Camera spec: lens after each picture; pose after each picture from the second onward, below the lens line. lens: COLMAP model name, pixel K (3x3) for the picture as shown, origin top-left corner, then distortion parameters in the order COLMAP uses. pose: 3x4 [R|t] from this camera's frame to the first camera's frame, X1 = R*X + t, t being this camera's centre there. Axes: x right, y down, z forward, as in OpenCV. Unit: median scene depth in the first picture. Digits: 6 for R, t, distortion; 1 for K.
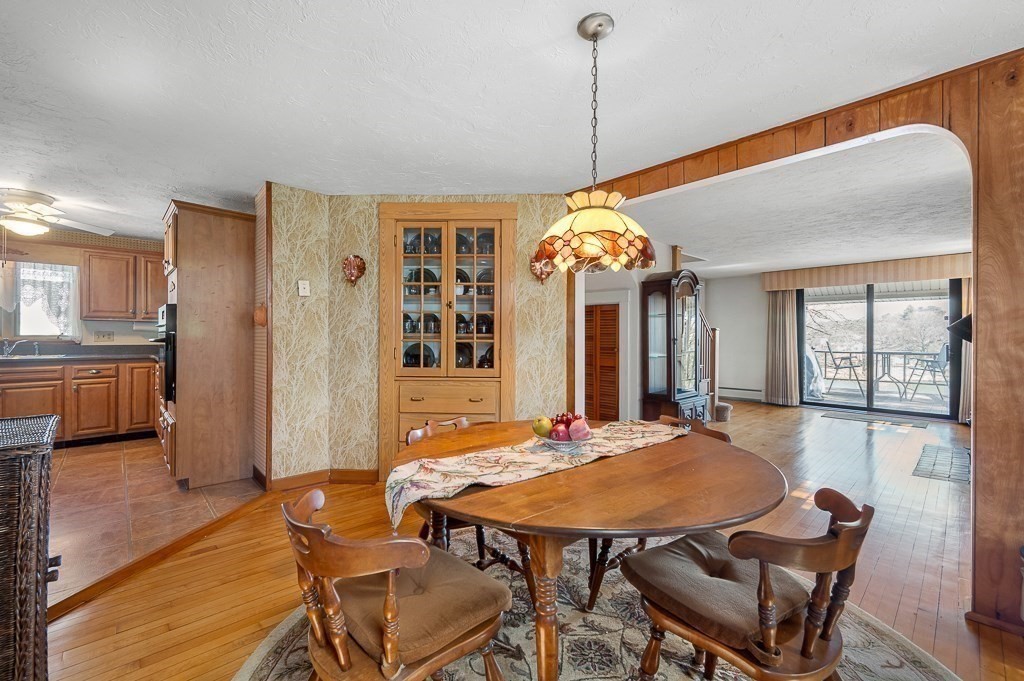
lens RADIAL K [[424.0, 0, 514.9], [0, 424.0, 338.0], [0, 0, 1]] dist [0.002457, 0.000242]
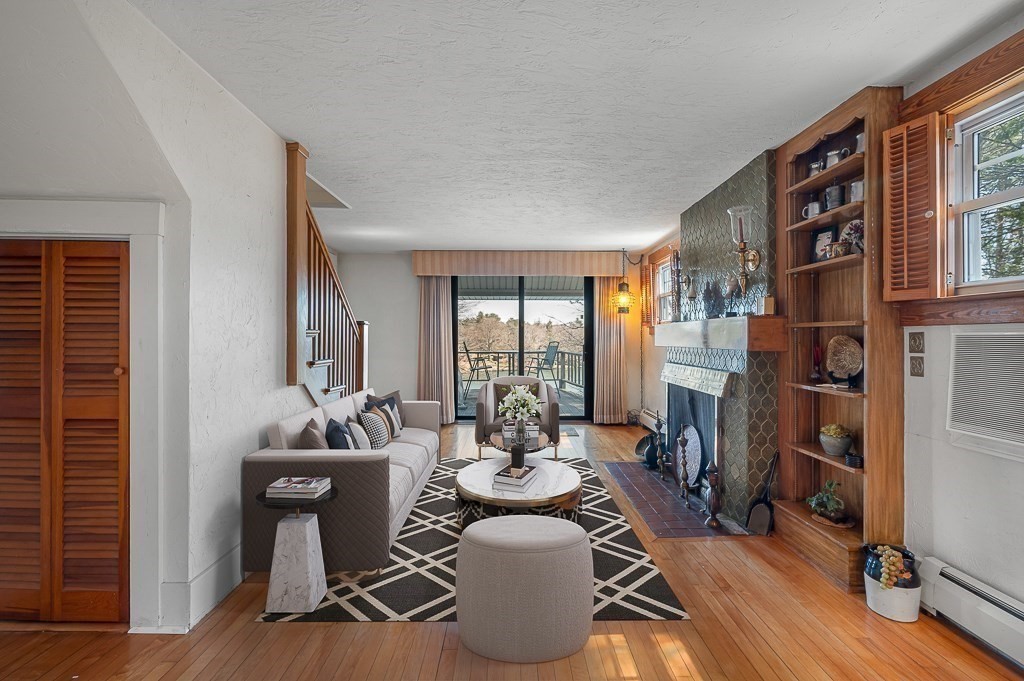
lens RADIAL K [[445.6, 0, 512.0], [0, 445.6, 339.0], [0, 0, 1]] dist [0.000116, 0.000077]
pose [[0.681325, -0.003601, 0.731973, 0.160209], [0.002837, 0.999993, 0.002279, 0.001329], [-0.731976, 0.000523, 0.681330, 0.430583]]
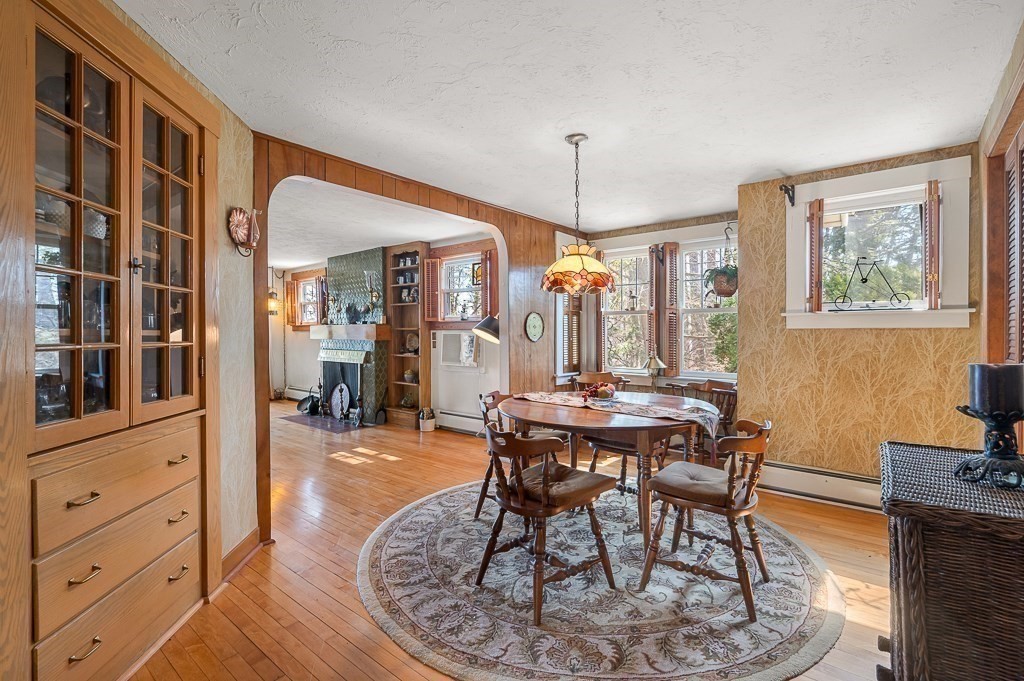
lens RADIAL K [[462.1, 0, 515.5], [0, 462.1, 335.1], [0, 0, 1]] dist [0.000590, 0.000064]
pose [[-0.131924, -0.007904, 0.991228, -0.411516], [0.002756, 0.999961, 0.008340, -0.004425], [-0.991256, 0.003832, -0.131897, 0.392174]]
